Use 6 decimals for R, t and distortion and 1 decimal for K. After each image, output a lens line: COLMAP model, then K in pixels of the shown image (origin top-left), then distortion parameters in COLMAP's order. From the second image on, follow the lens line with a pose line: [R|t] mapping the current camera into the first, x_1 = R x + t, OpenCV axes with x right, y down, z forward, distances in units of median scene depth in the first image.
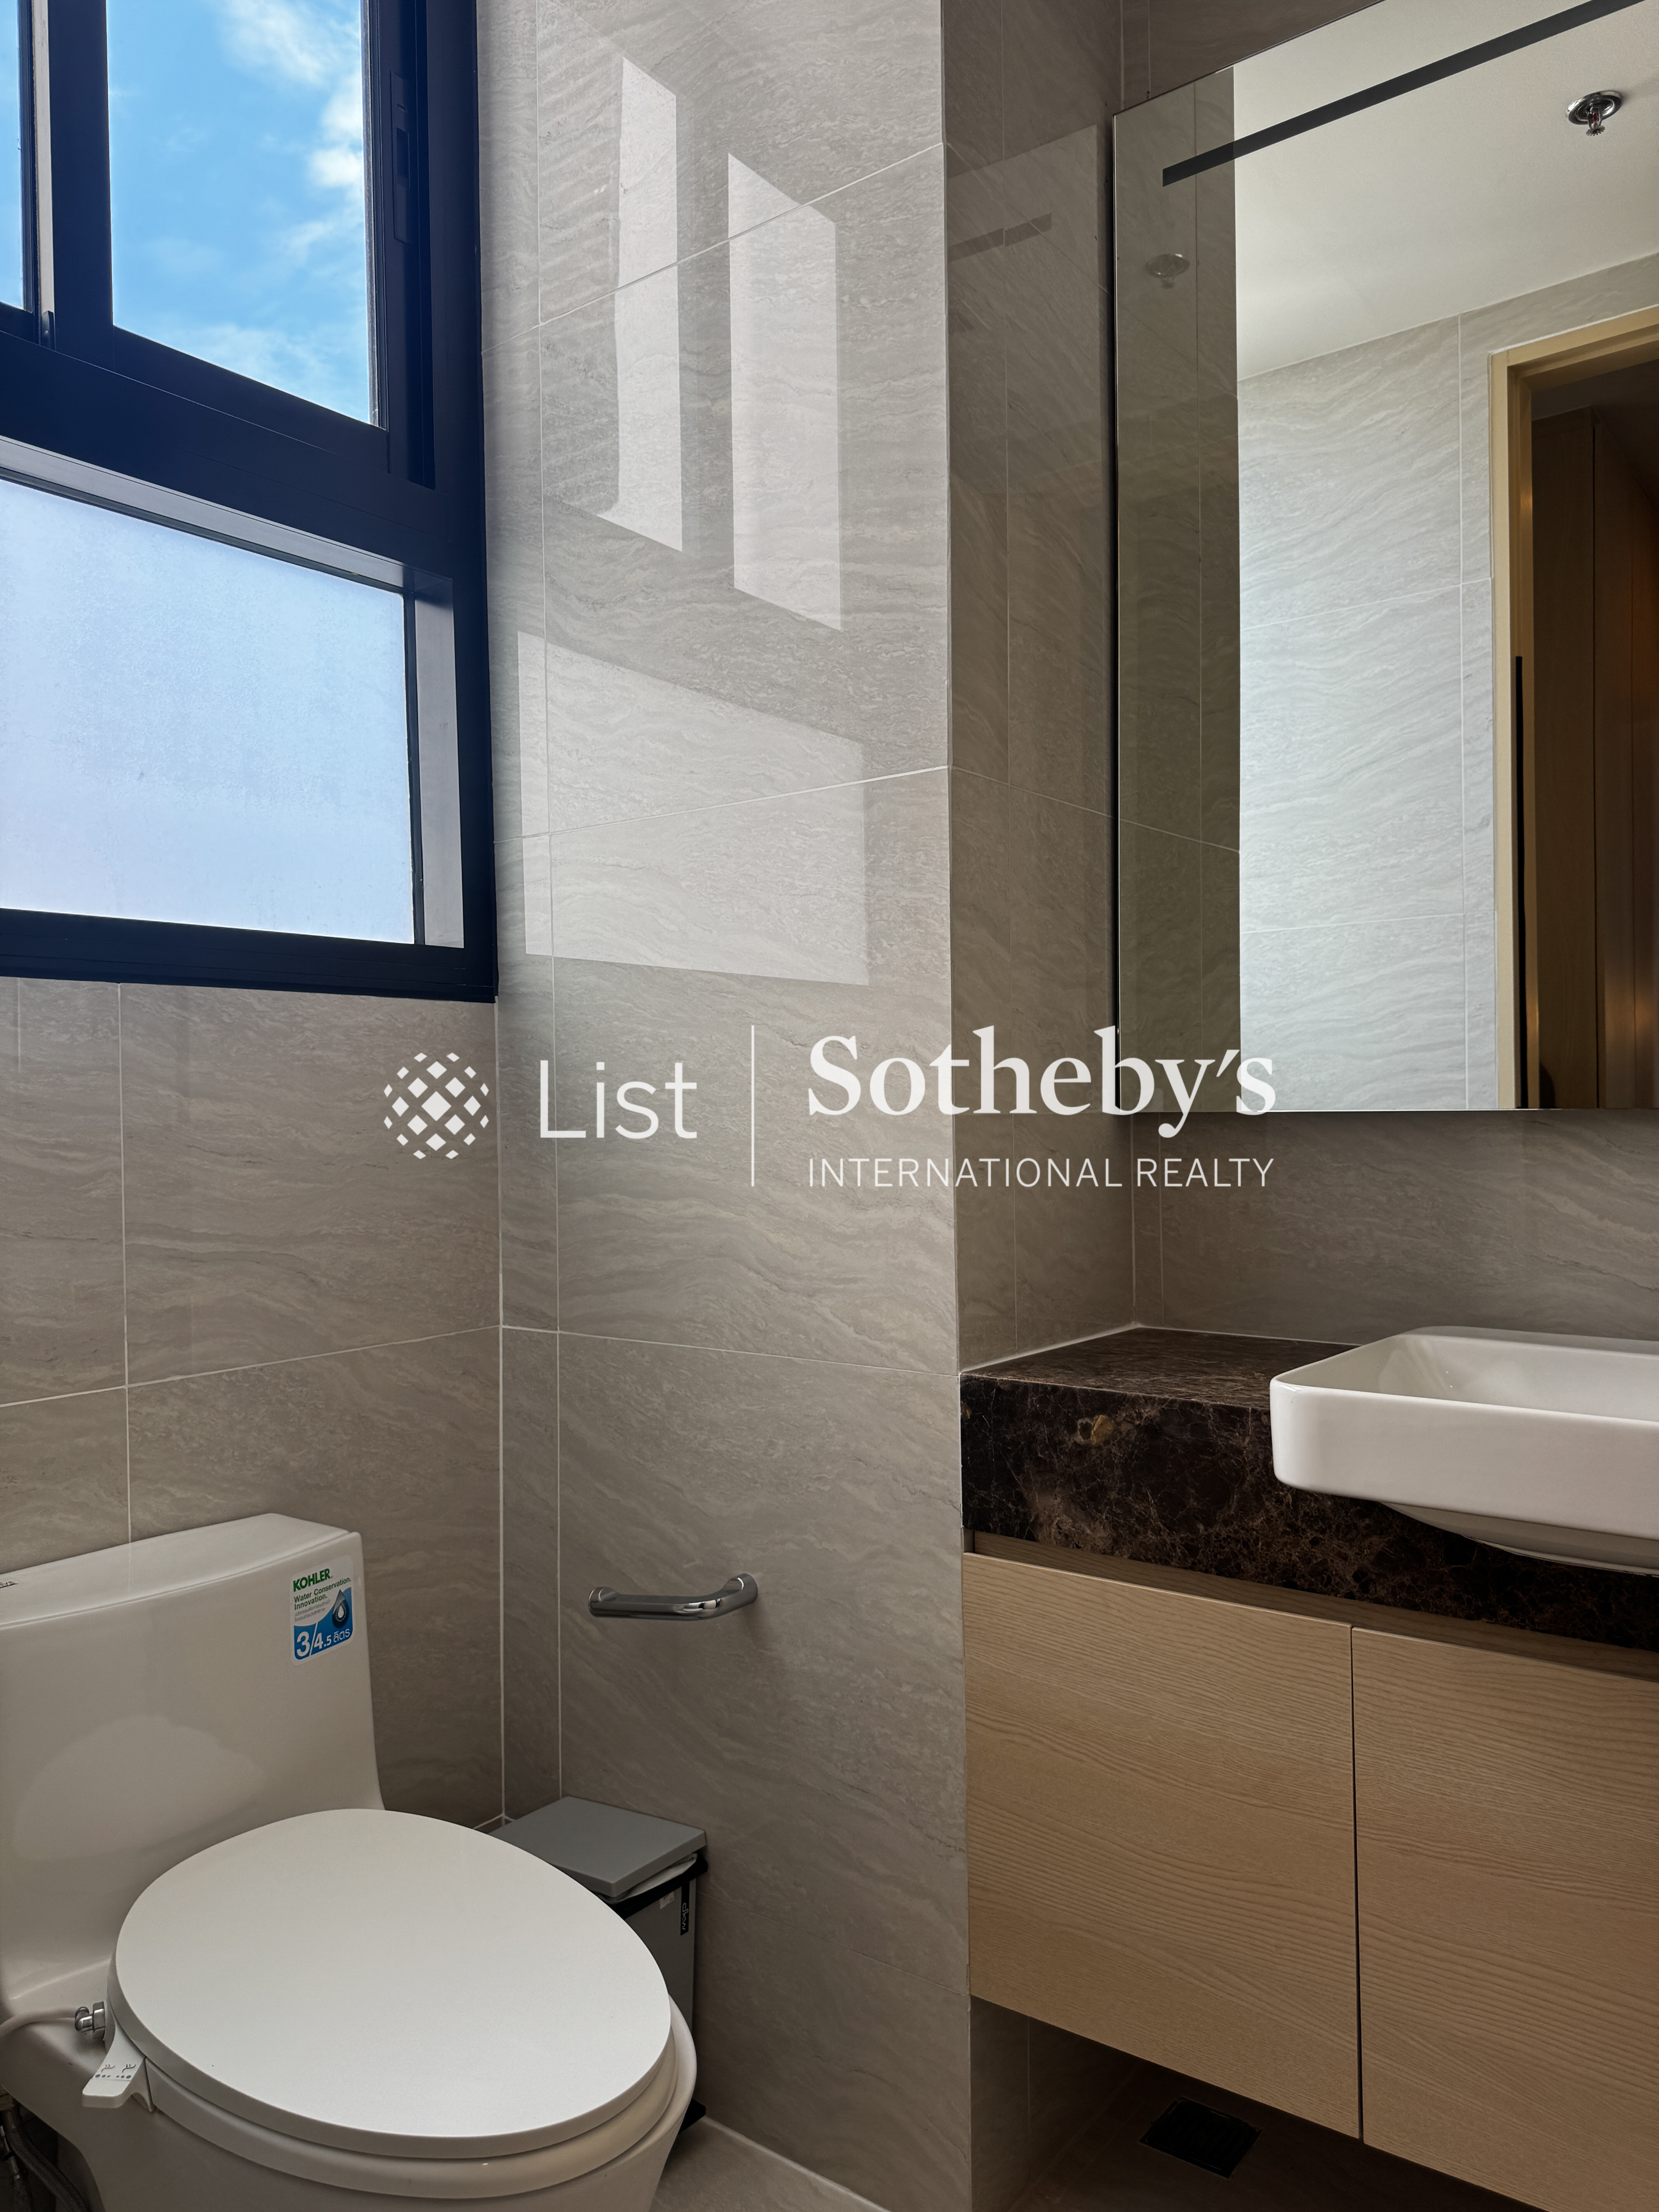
lens RADIAL K [[1608.0, 0, 829.5], [0, 1608.0, 1106.0], [0, 0, 1]] dist [0.071099, -0.097105]
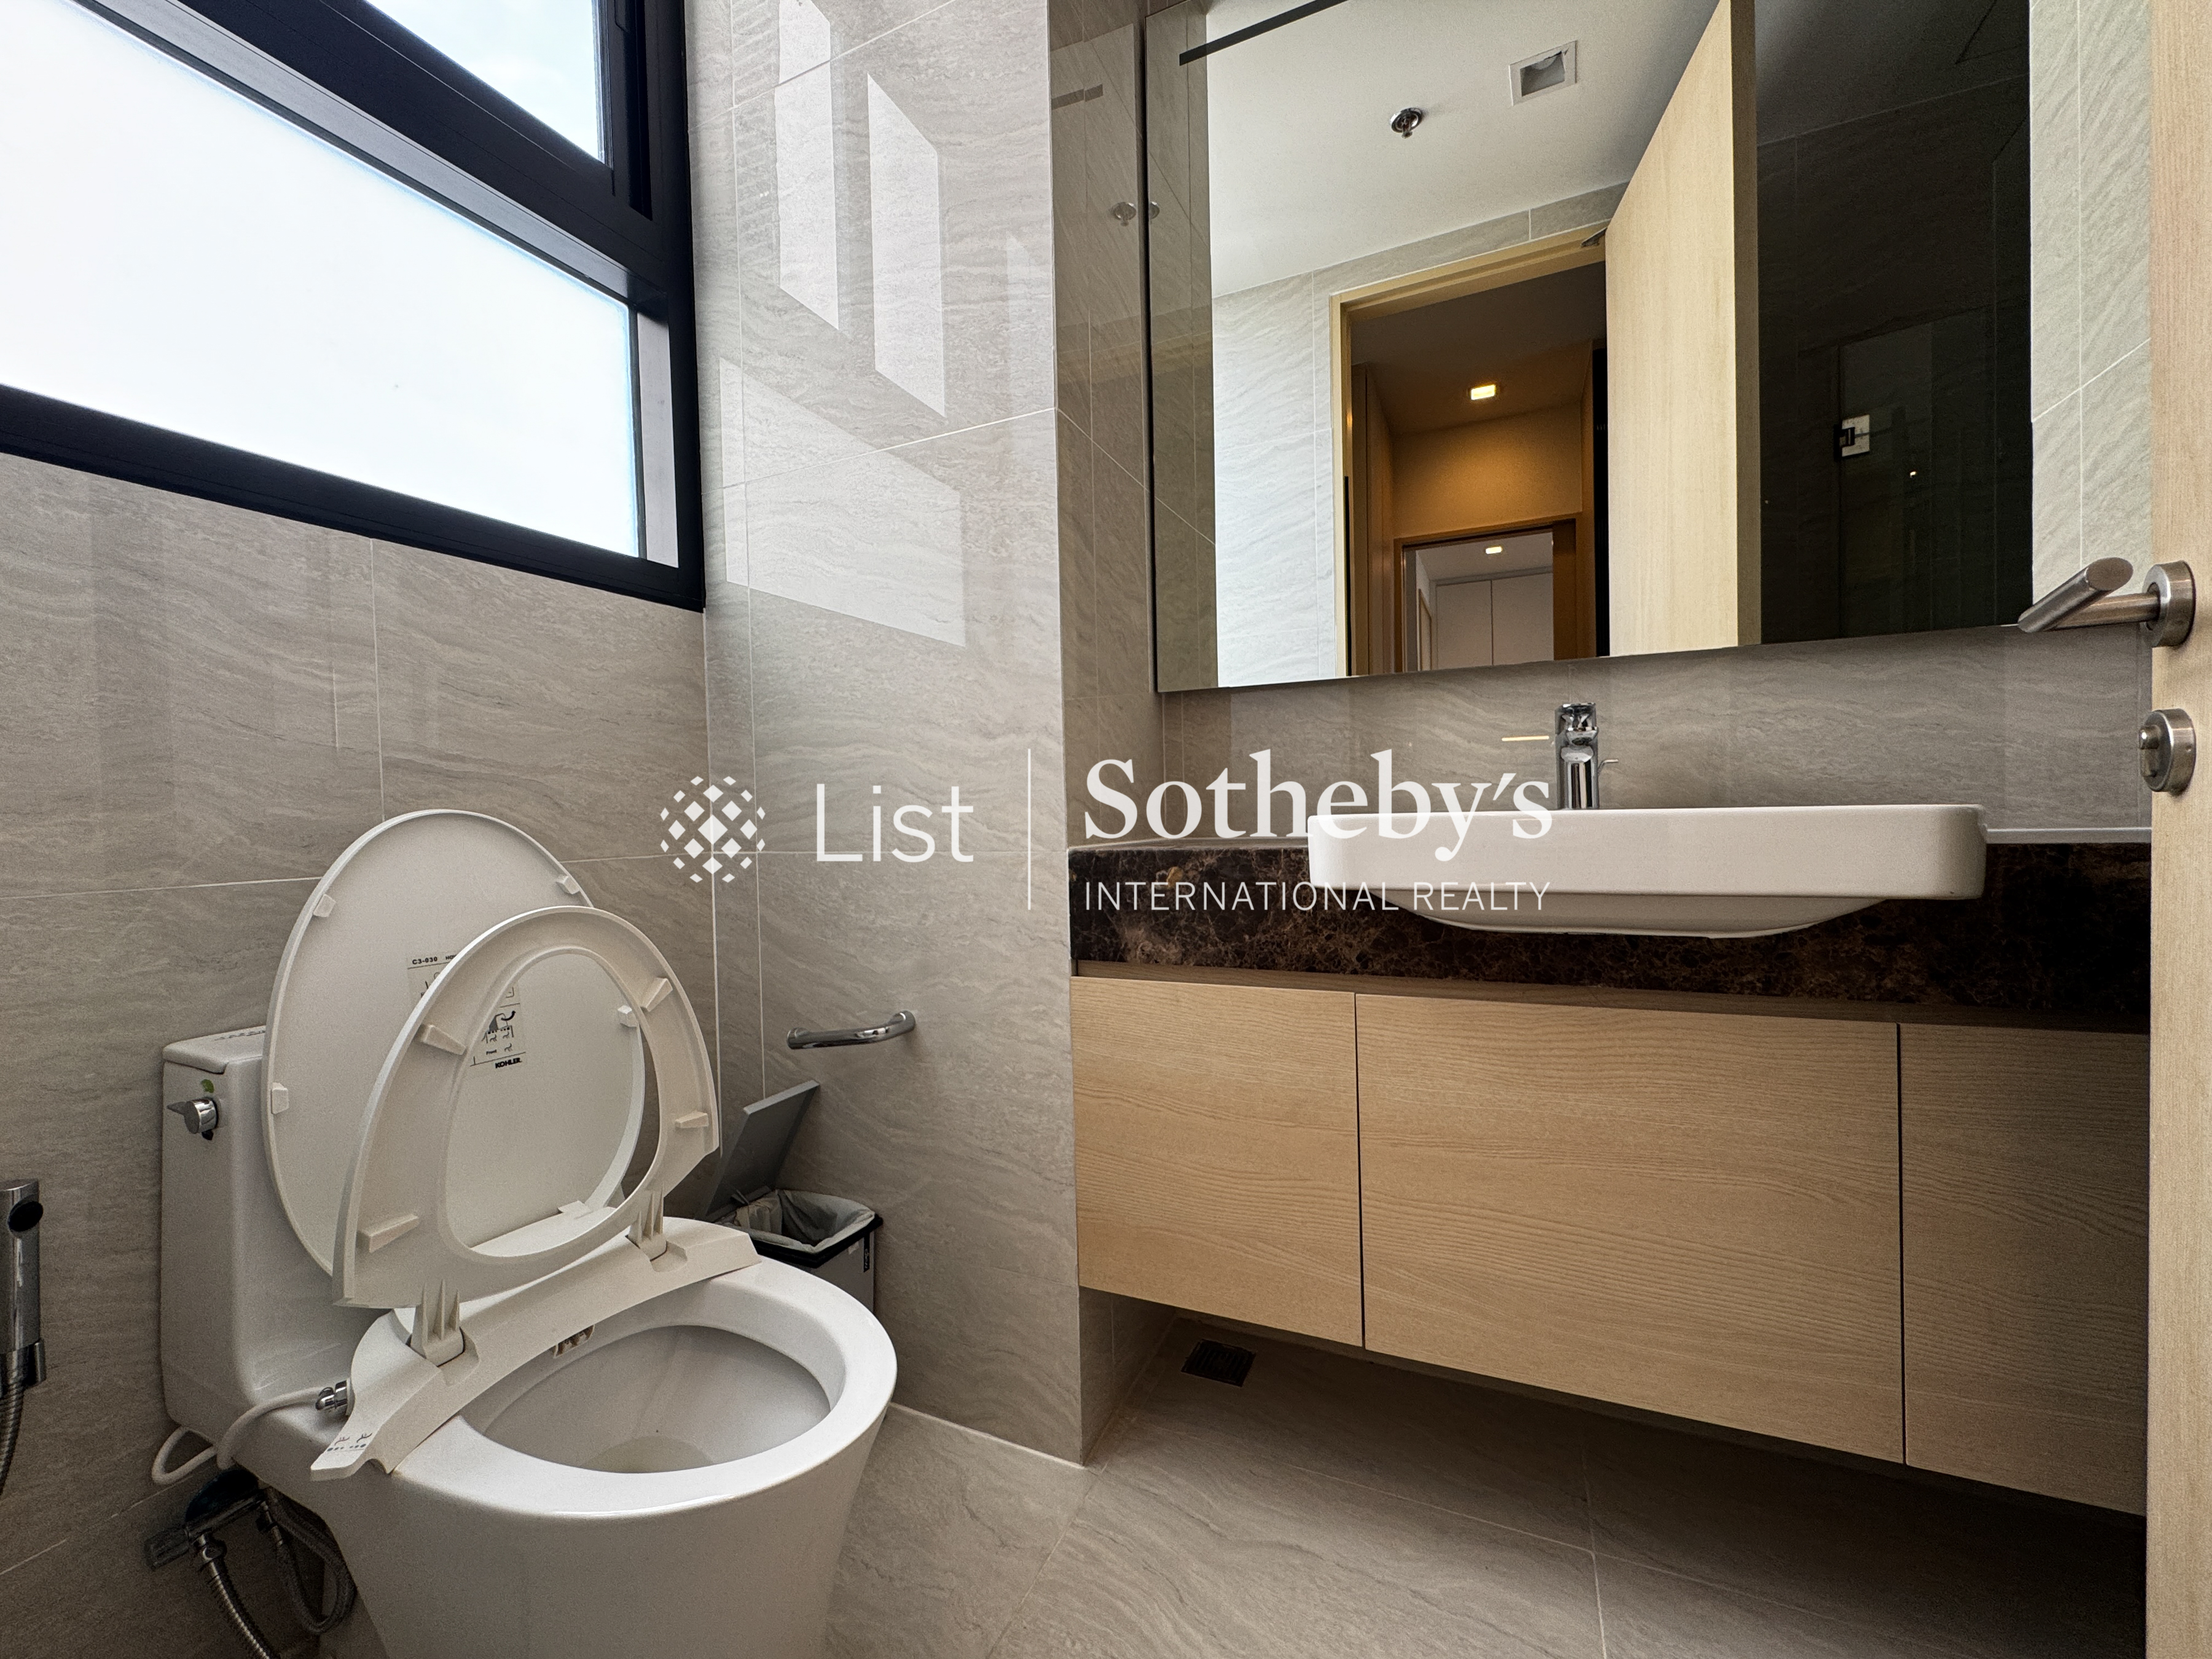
lens RADIAL K [[896.1, 0, 1106.0], [0, 896.1, 829.5], [0, 0, 1]] dist [-0.000109, 0.000130]
pose [[0.976175, -0.012923, 0.216602, -0.049667], [0.010660, 0.999876, 0.011613, 0.129533], [-0.216725, -0.009027, 0.976191, 0.218555]]
